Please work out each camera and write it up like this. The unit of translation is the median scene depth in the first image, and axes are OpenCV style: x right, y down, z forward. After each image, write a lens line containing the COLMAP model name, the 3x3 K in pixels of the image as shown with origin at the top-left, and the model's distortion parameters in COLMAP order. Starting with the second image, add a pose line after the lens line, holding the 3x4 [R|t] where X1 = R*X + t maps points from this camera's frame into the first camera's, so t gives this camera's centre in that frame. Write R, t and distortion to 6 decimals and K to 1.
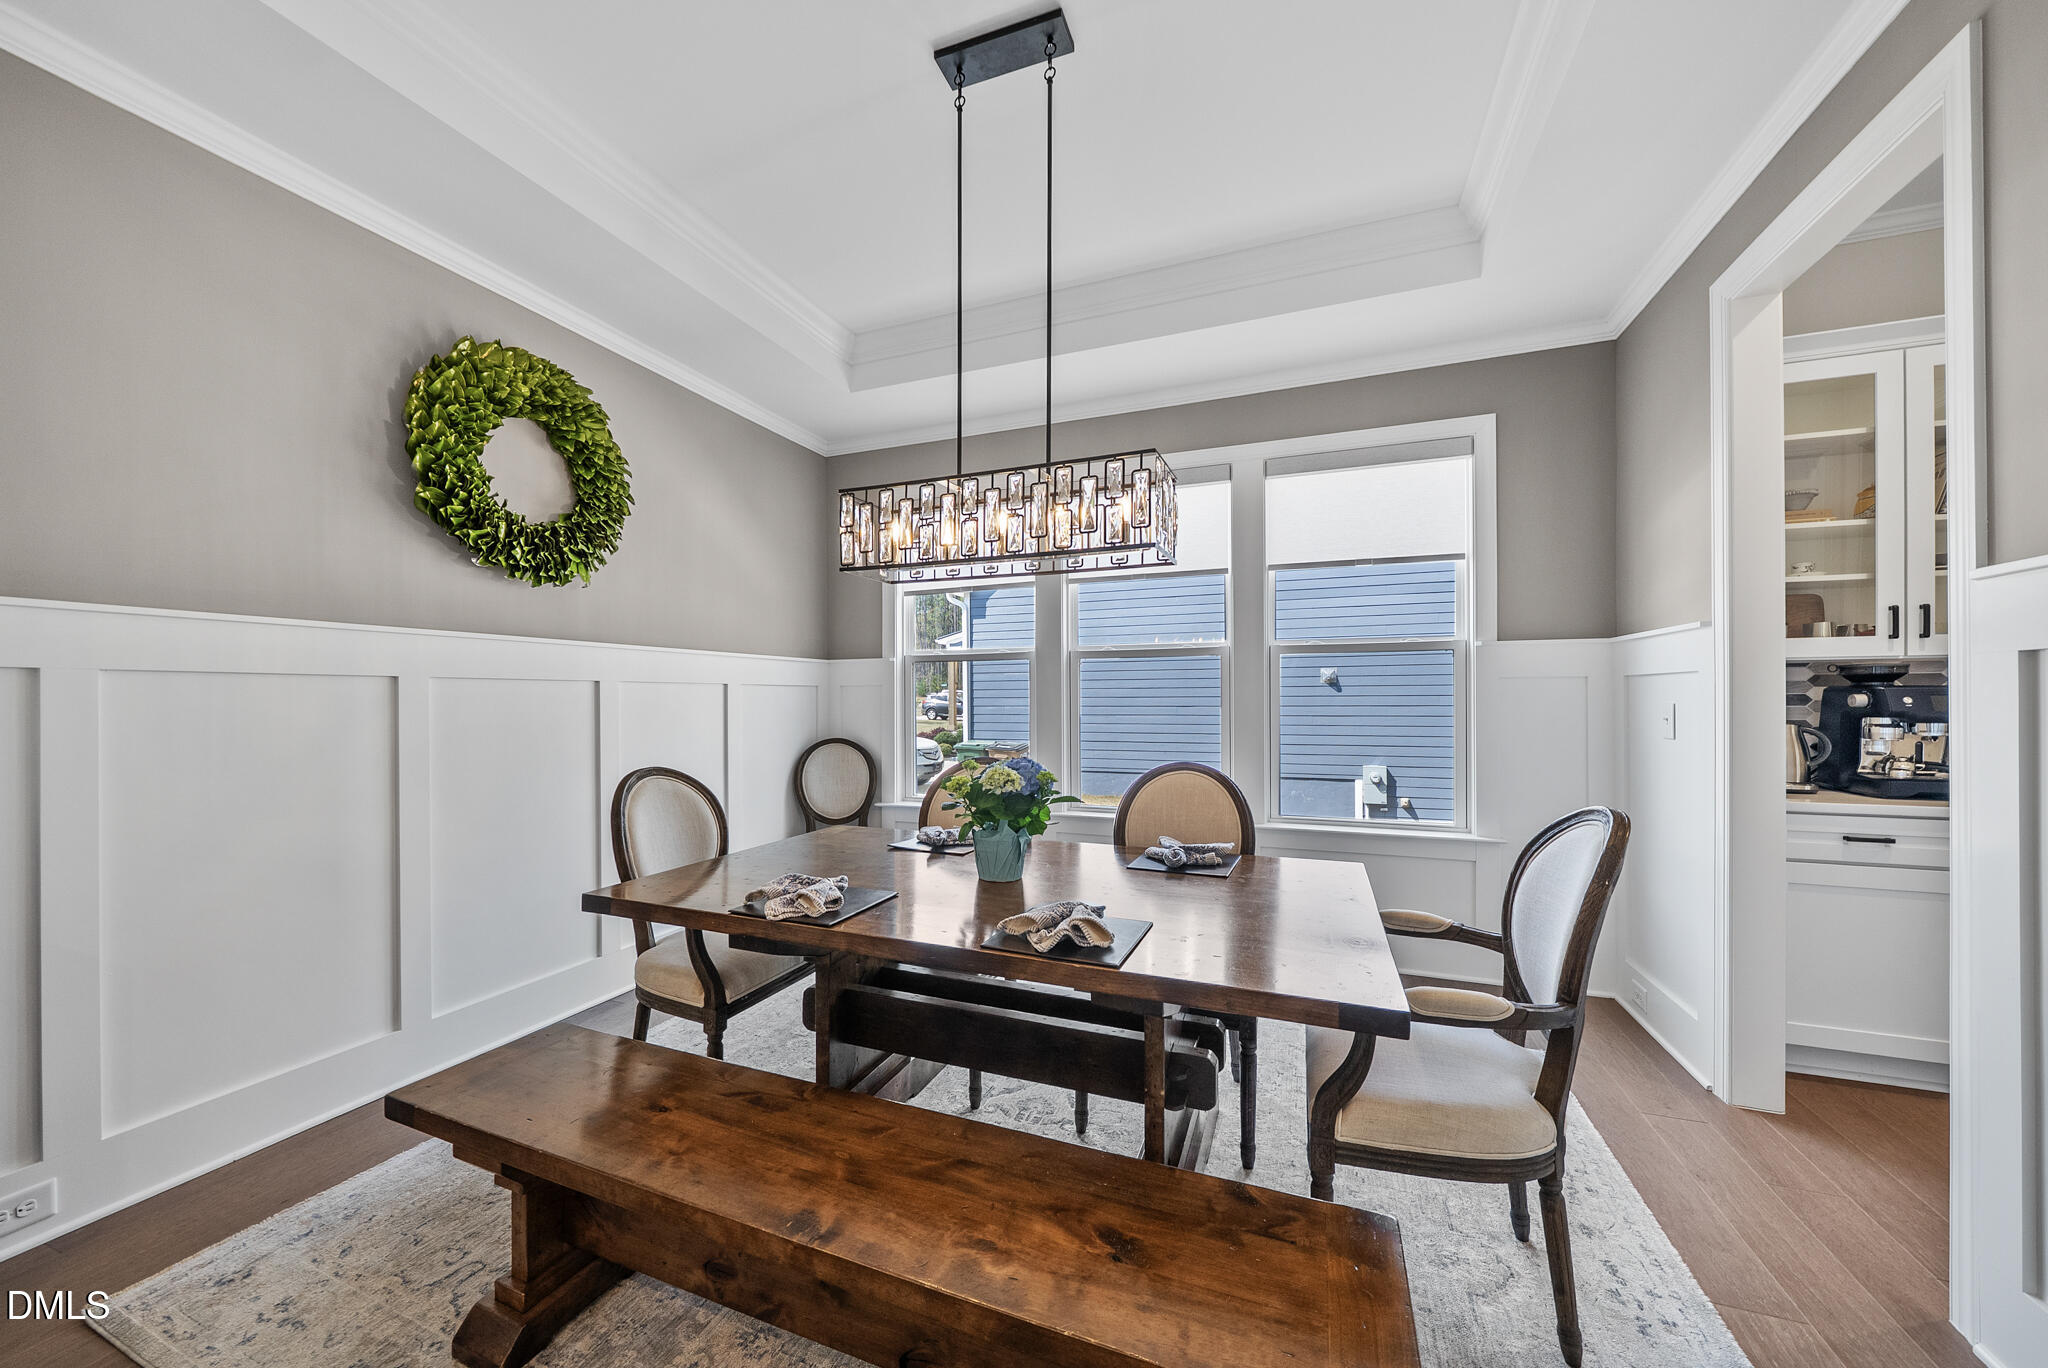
lens RADIAL K [[702.4, 0, 1019.1], [0, 702.4, 691.5], [0, 0, 1]] dist [-0.008451, 0.000233]
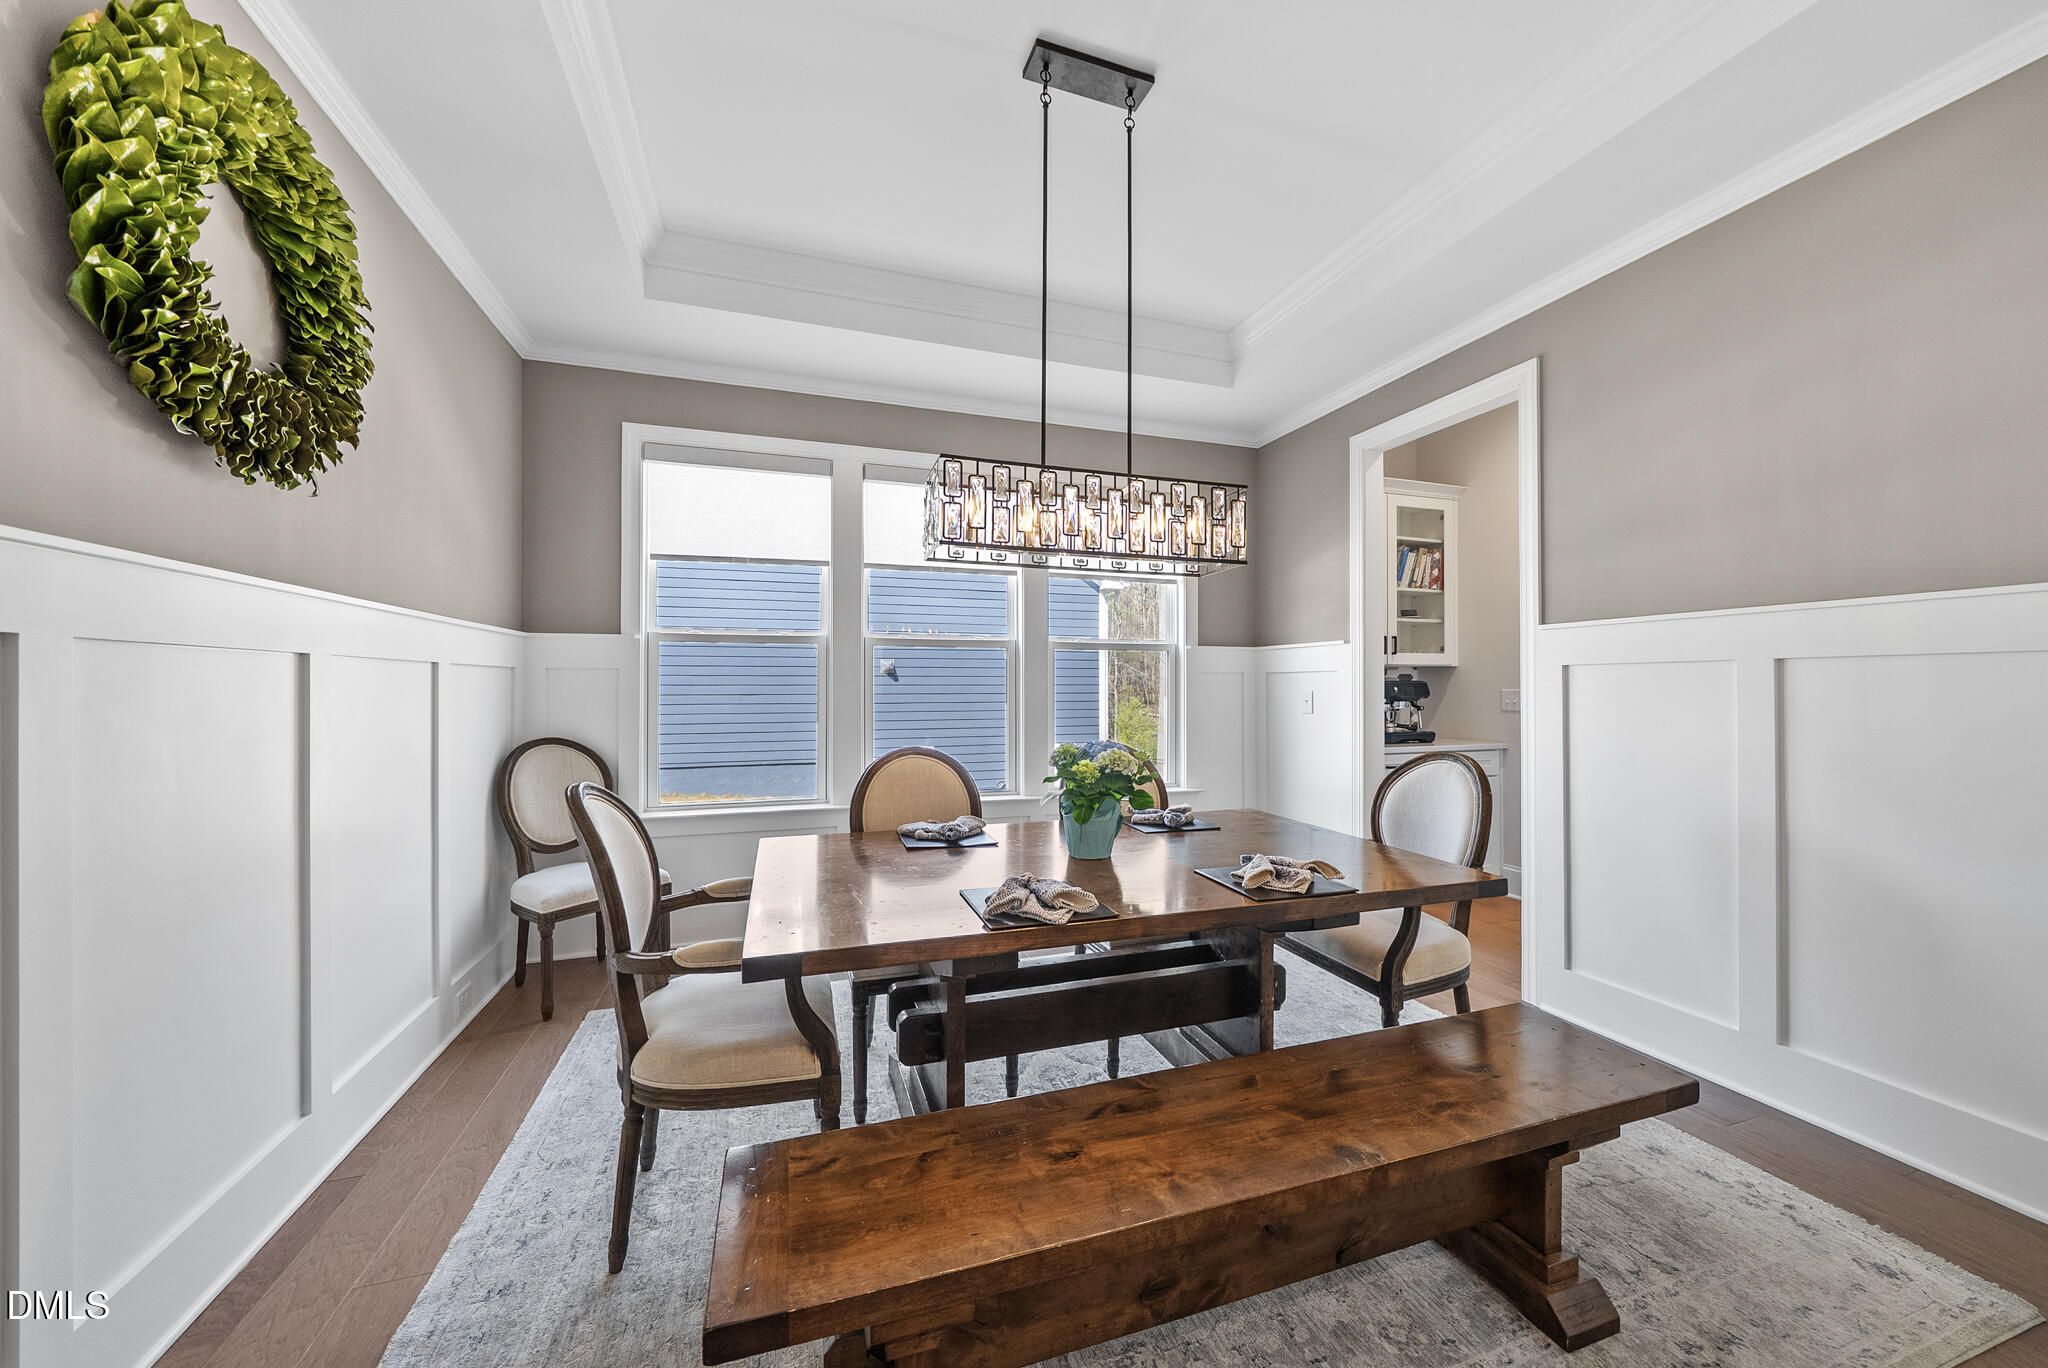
lens RADIAL K [[698.4, 0, 965.1], [0, 698.4, 684.9], [0, 0, 1]] dist [0.000764, -0.004160]
pose [[0.788922, 0.005455, 0.614469, -0.700365], [-0.009740, 0.999946, 0.003628, 0.005960], [-0.614416, -0.008847, 0.788933, 0.241381]]
